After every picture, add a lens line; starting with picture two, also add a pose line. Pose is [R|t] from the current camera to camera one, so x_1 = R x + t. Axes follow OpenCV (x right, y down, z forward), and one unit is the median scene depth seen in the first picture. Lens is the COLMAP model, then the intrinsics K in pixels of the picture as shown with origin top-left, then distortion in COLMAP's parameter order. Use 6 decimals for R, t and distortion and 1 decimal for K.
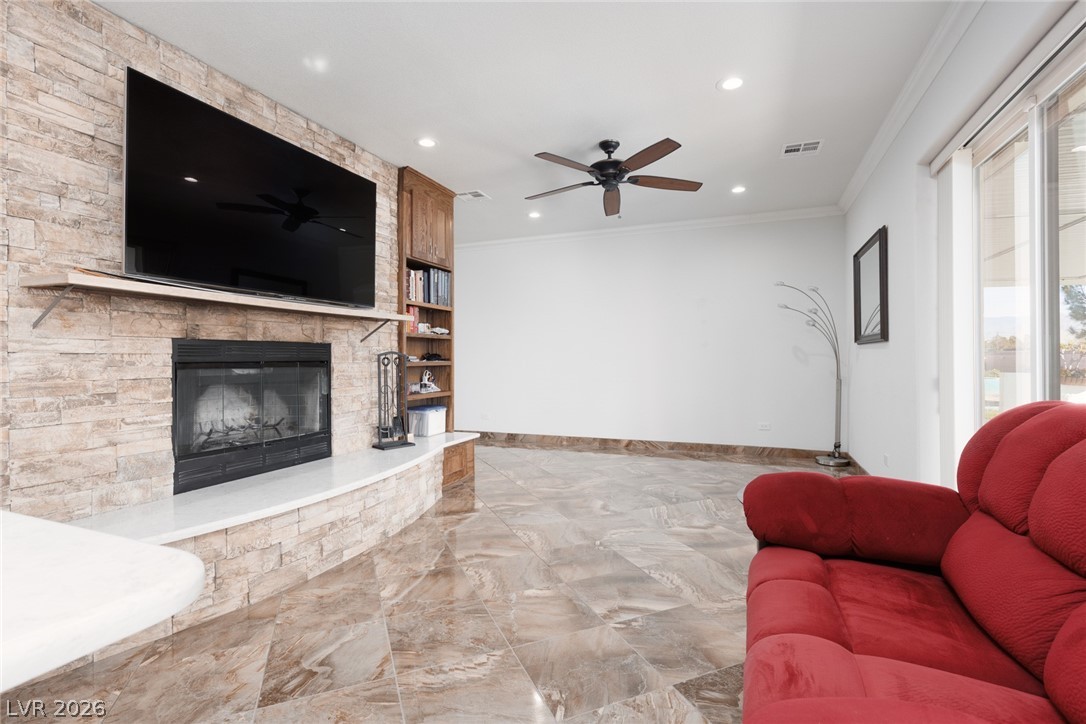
lens RADIAL K [[505.7, 0, 547.9], [0, 505.7, 359.3], [0, 0, 1]] dist [-0.003505, 0.001524]
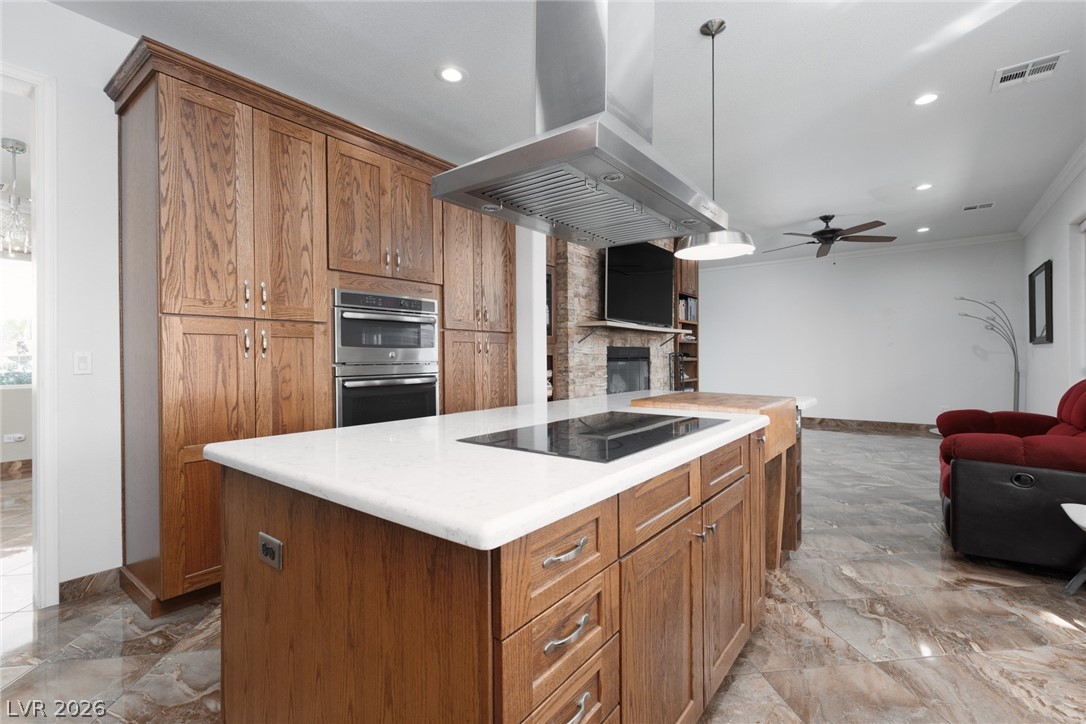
lens RADIAL K [[486.0, 0, 547.6], [0, 486.0, 358.9], [0, 0, 1]] dist [0.008096, -0.001140]
pose [[0.962430, -0.001999, -0.271522, -0.313078], [0.002646, 0.999994, 0.002018, 0.003132], [0.271516, -0.002660, 0.962430, -0.704703]]
